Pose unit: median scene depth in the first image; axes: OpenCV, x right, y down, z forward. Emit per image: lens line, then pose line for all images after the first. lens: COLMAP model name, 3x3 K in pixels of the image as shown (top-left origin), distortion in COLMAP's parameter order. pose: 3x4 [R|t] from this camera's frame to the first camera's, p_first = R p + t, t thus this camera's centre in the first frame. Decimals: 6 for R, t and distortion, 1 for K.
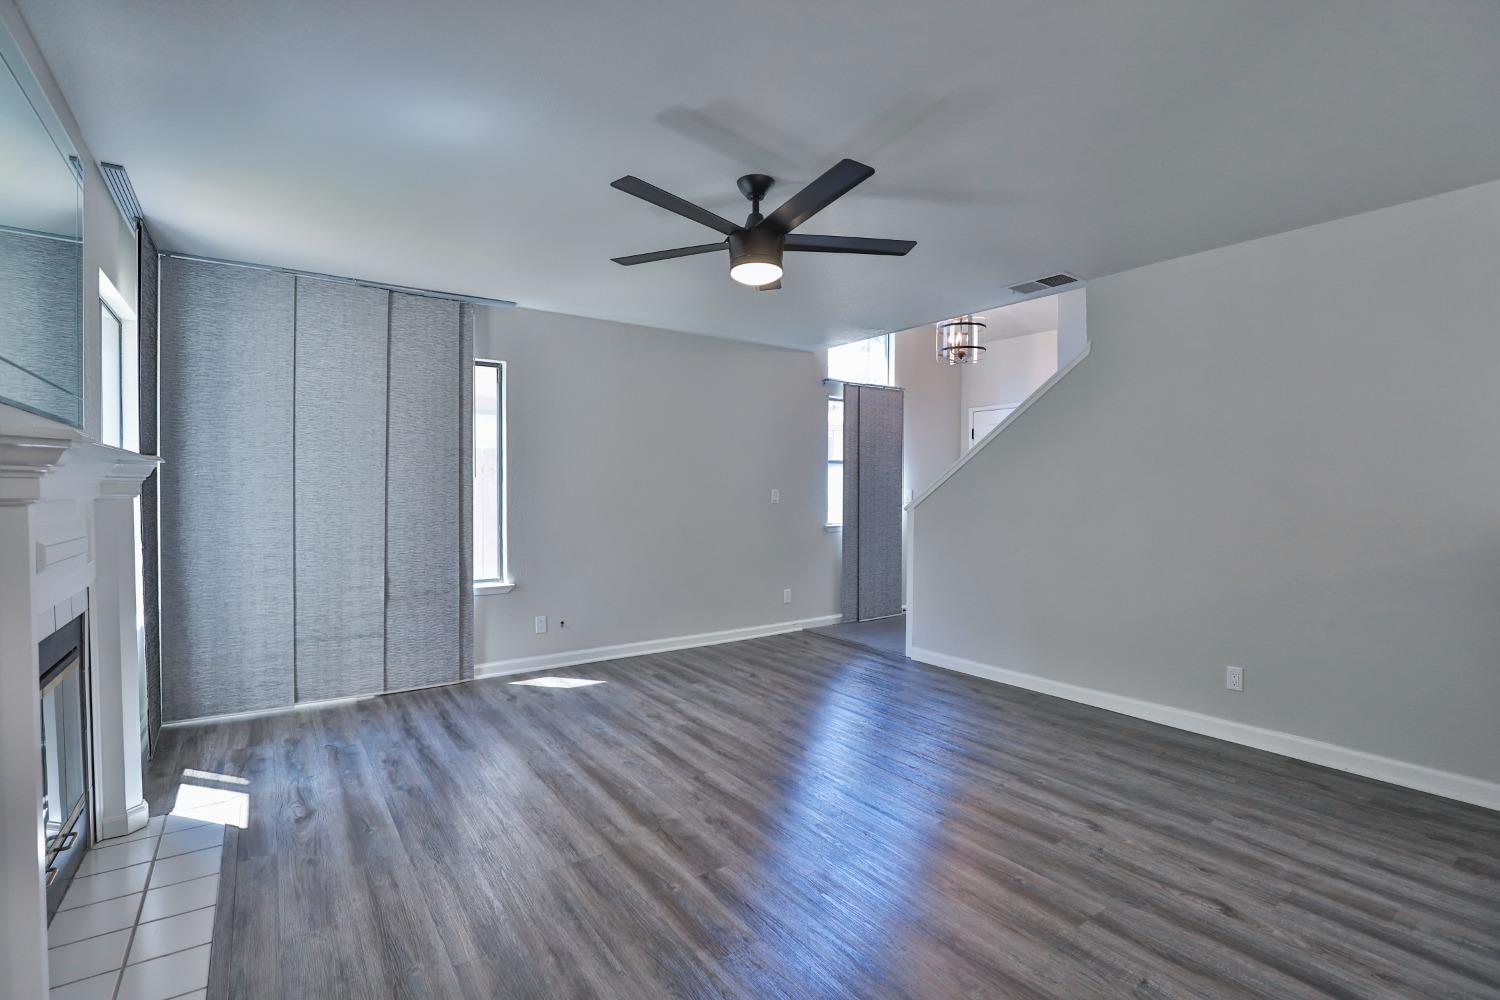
lens RADIAL K [[691.5, 0, 728.6], [0, 691.5, 508.9], [0, 0, 1]] dist [-0.029369, 0.009024]
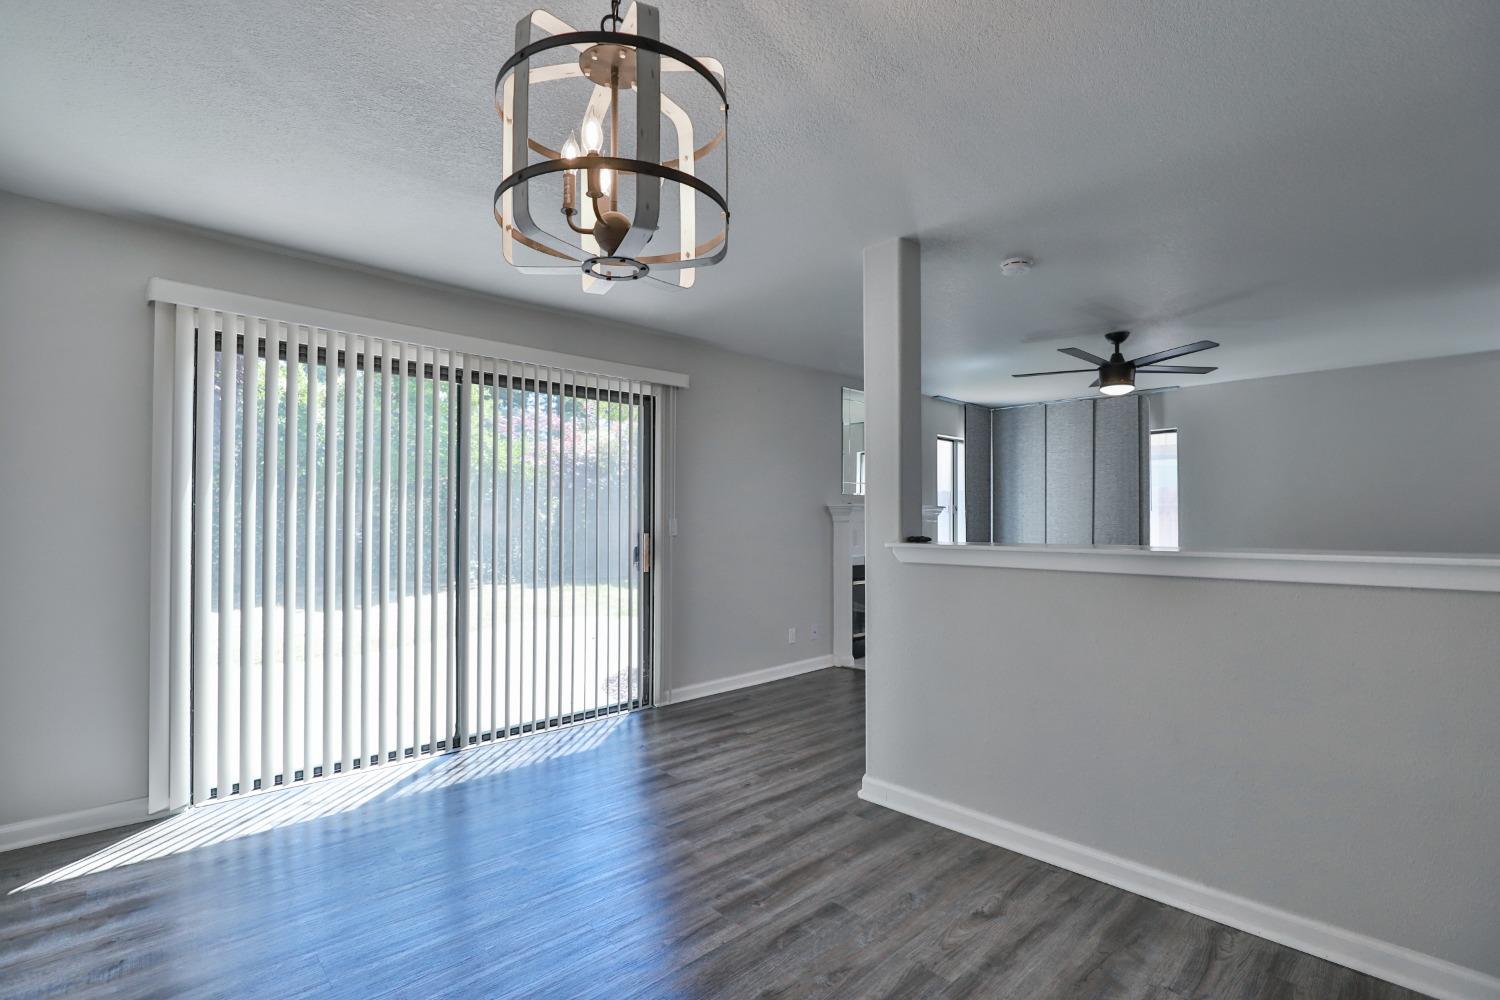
lens RADIAL K [[691.5, 0, 742.1], [0, 691.5, 503.6], [0, 0, 1]] dist [-0.029369, 0.009024]
pose [[0.160206, -0.018497, -0.986910, 1.090620], [-0.029392, 0.999292, -0.023500, 0.000647], [0.986646, 0.032772, 0.159549, -0.116136]]
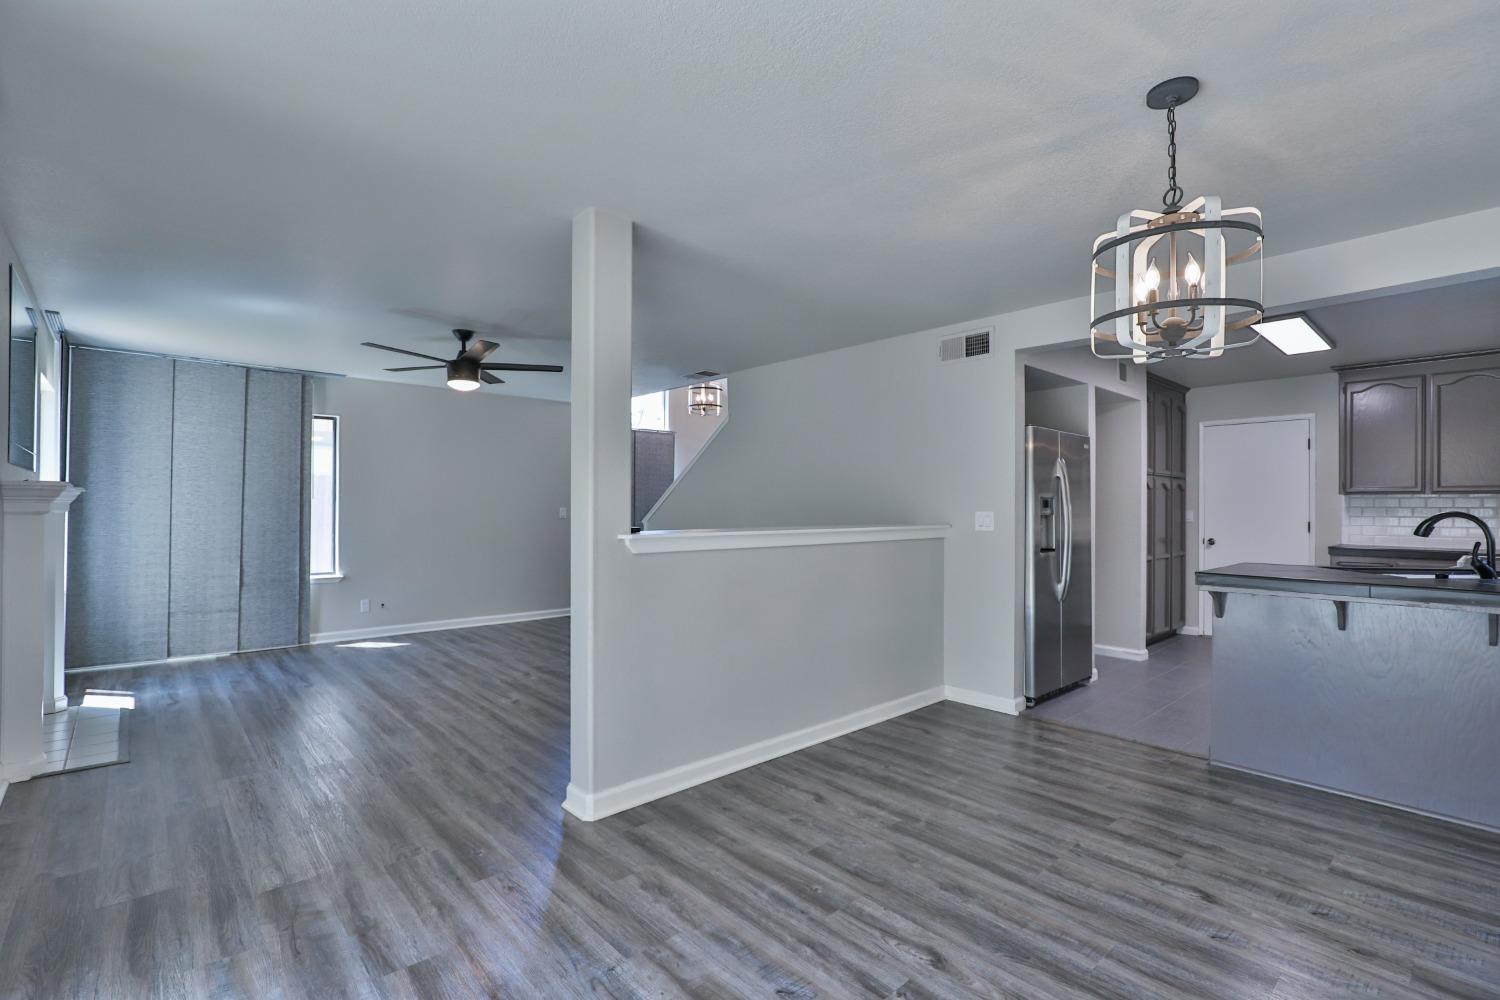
lens RADIAL K [[691.5, 0, 753.5], [0, 691.5, 507.3], [0, 0, 1]] dist [-0.029369, 0.009024]
pose [[0.989655, 0.002418, 0.143446, 0.370849], [0.001656, 0.999599, -0.028275, 0.014193], [-0.143457, 0.028220, 0.989254, -0.586521]]
